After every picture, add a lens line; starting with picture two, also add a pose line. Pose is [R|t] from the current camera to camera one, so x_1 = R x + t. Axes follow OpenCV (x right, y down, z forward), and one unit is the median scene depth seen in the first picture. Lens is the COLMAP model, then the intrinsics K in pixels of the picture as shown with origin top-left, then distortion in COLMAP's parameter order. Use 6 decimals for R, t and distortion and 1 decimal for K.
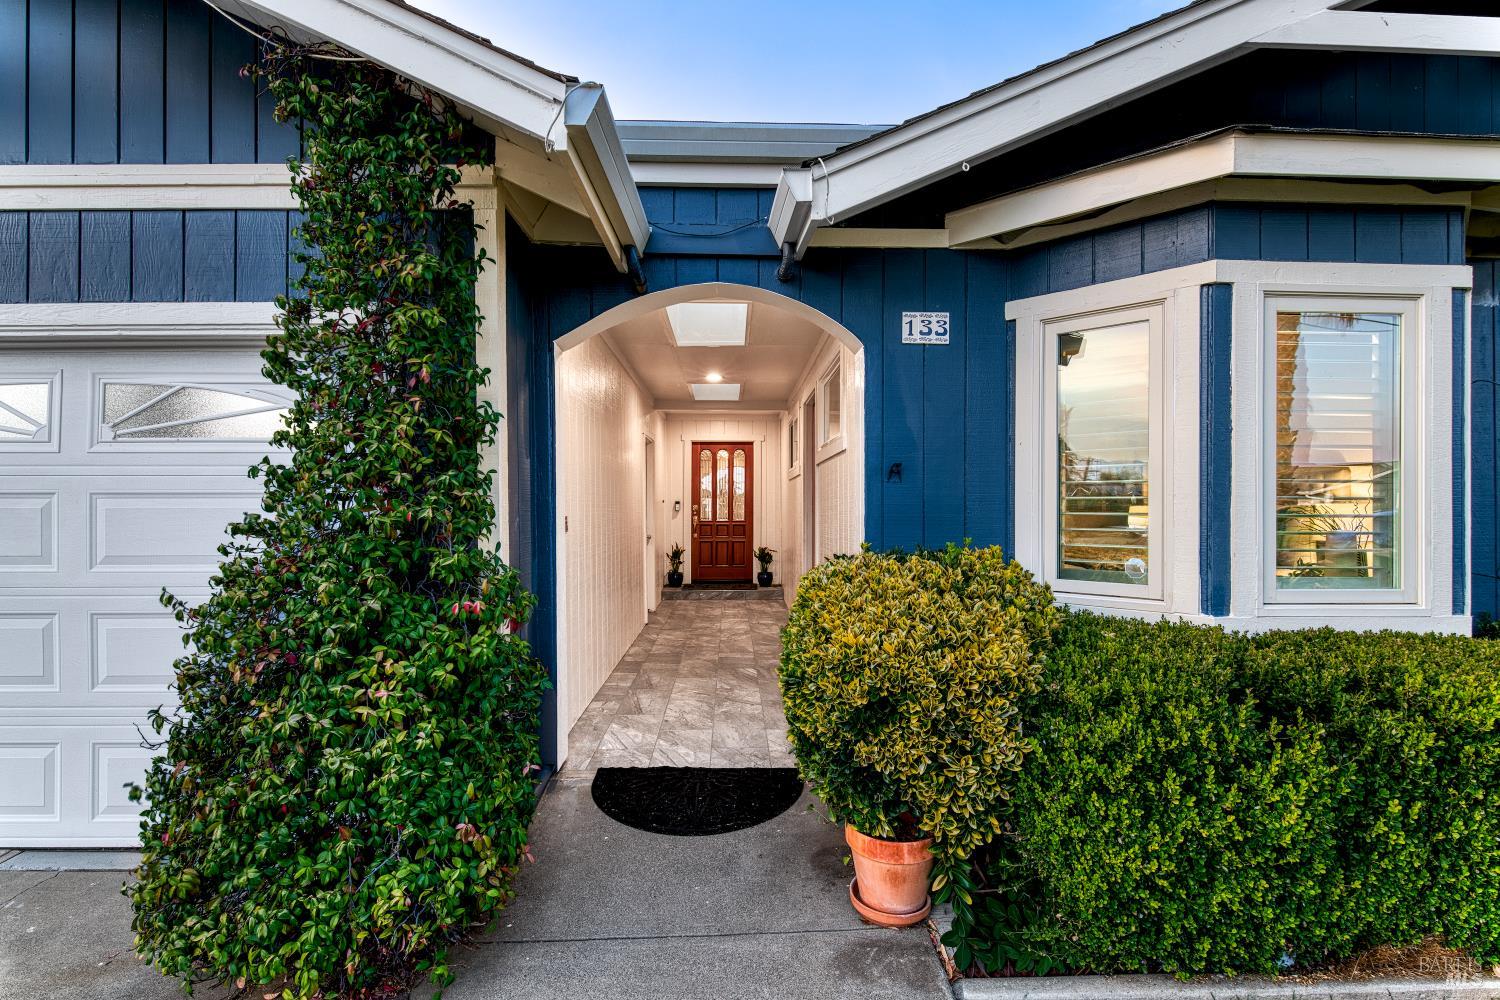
lens RADIAL K [[732.6, 0, 748.7], [0, 732.6, 501.1], [0, 0, 1]] dist [0.000150, -0.003253]
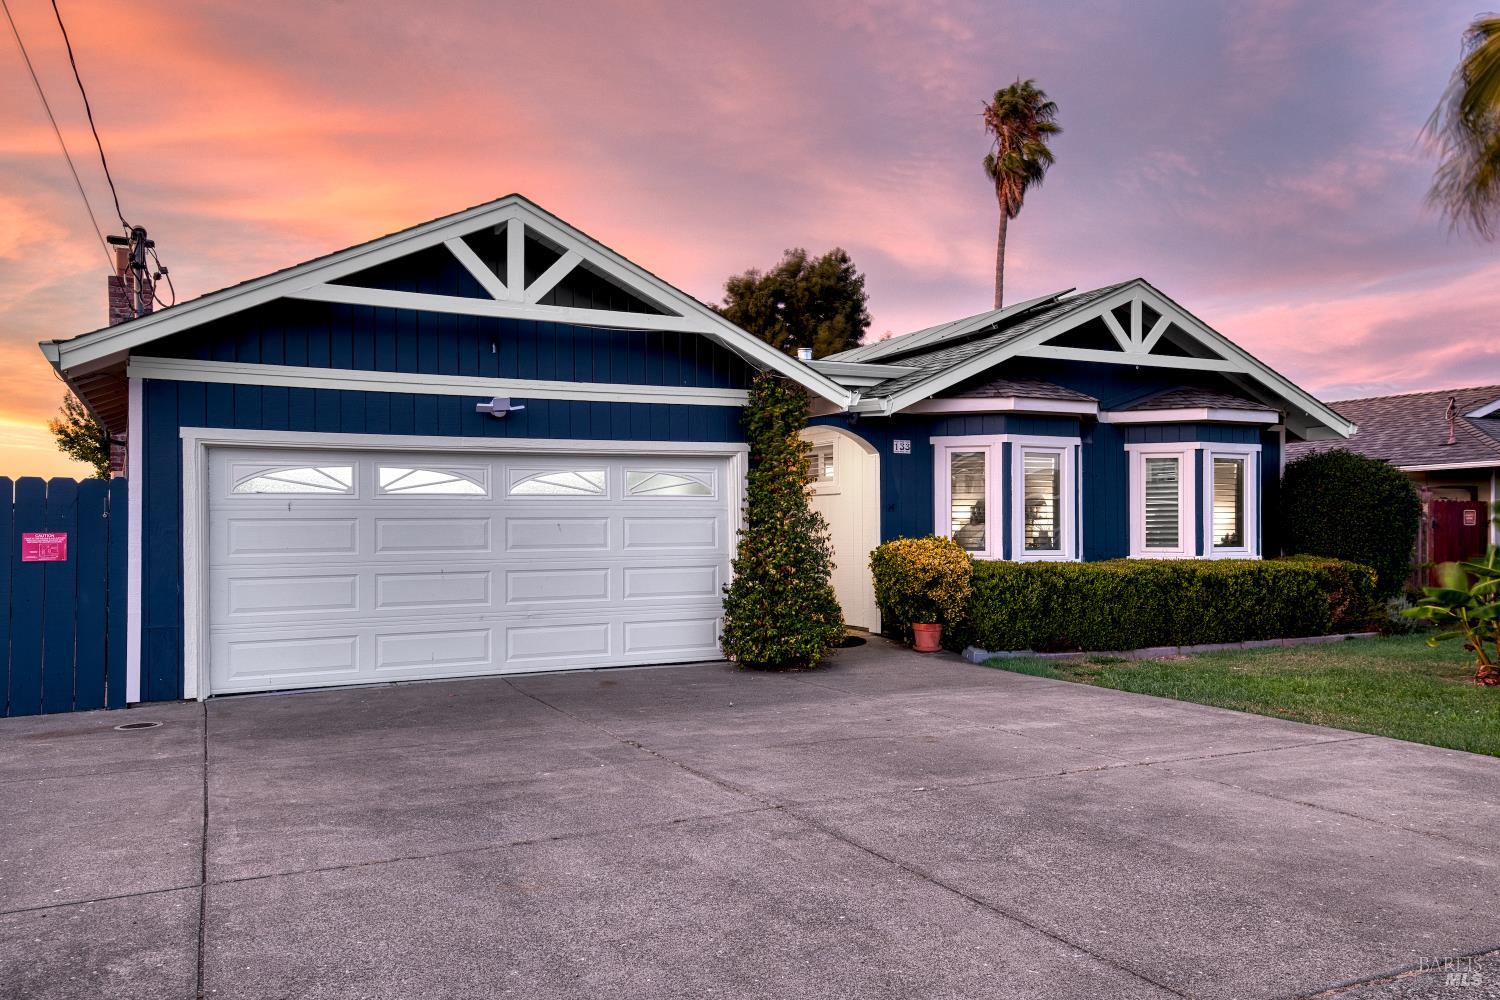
lens RADIAL K [[1063.8, 0, 750.6], [0, 1063.8, 513.0], [0, 0, 1]] dist [0.037506, 0.003719]
pose [[0.915028, -0.000701, 0.403389, -1.015800], [0.001220, 0.999999, -0.001029, -0.011799], [-0.403388, 0.001434, 0.915028, -1.245437]]
